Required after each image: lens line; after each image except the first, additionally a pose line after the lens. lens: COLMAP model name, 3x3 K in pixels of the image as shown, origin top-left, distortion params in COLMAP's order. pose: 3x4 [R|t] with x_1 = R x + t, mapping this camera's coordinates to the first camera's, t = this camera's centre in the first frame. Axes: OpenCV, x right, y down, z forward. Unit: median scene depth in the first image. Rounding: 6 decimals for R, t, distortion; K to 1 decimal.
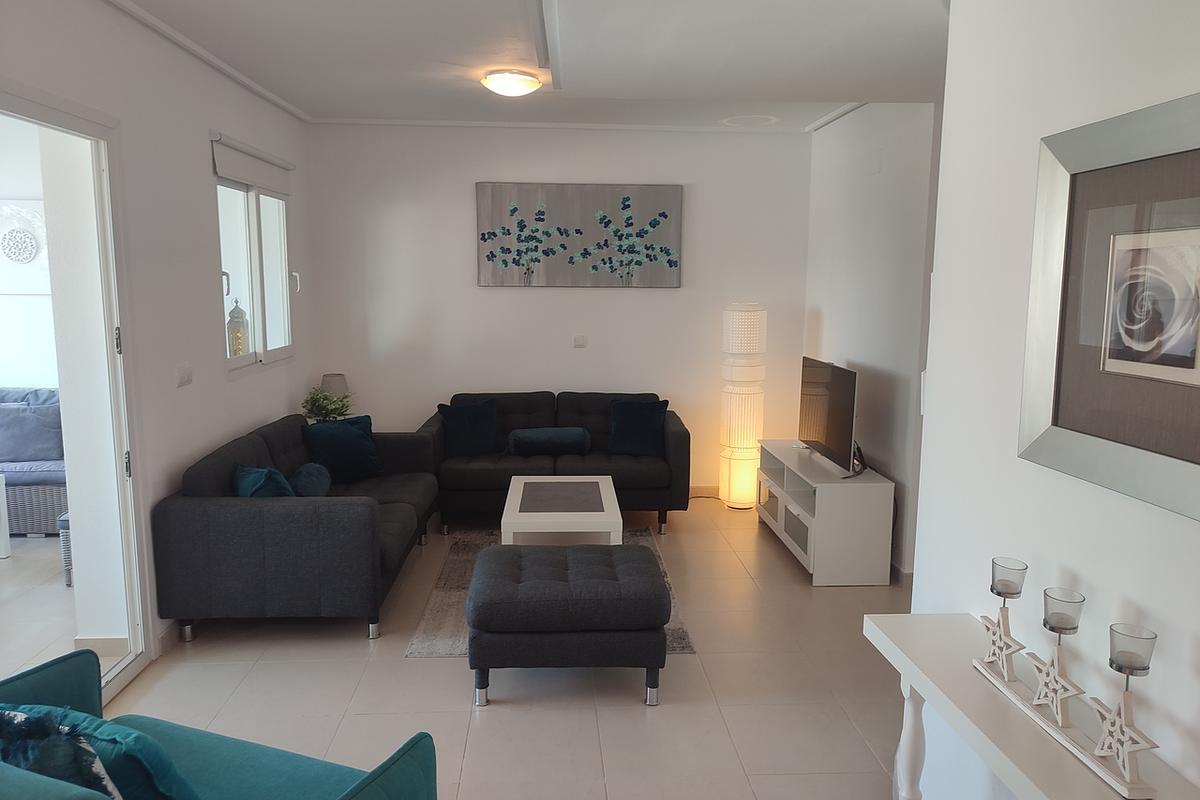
lens RADIAL K [[866.4, 0, 599.0], [0, 866.4, 400.3], [0, 0, 1]] dist [0.007365, 0.000274]
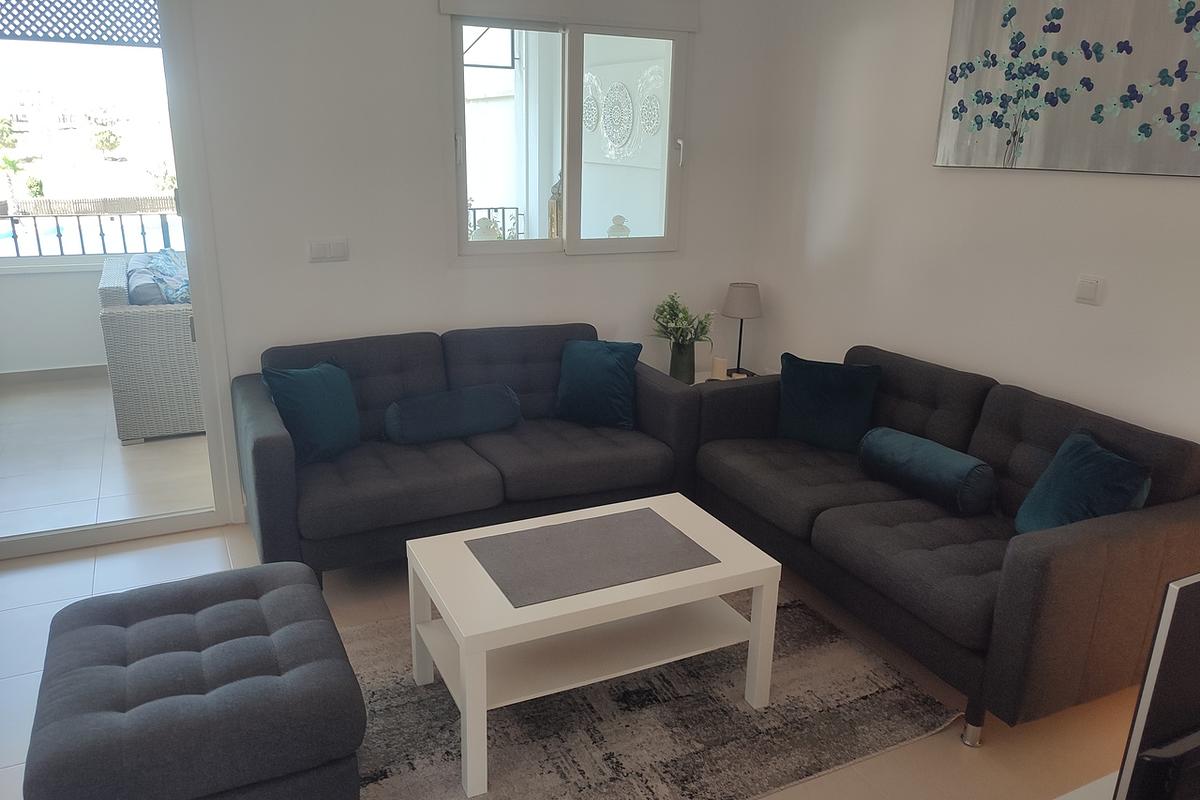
lens RADIAL K [[866.4, 0, 598.1], [0, 866.4, 400.9], [0, 0, 1]] dist [0.007365, 0.000274]
pose [[0.387713, 0.268425, -0.881831, 0.318572], [-0.142728, 0.962606, 0.230259, -0.082622], [0.910663, 0.036587, 0.411527, 0.571931]]
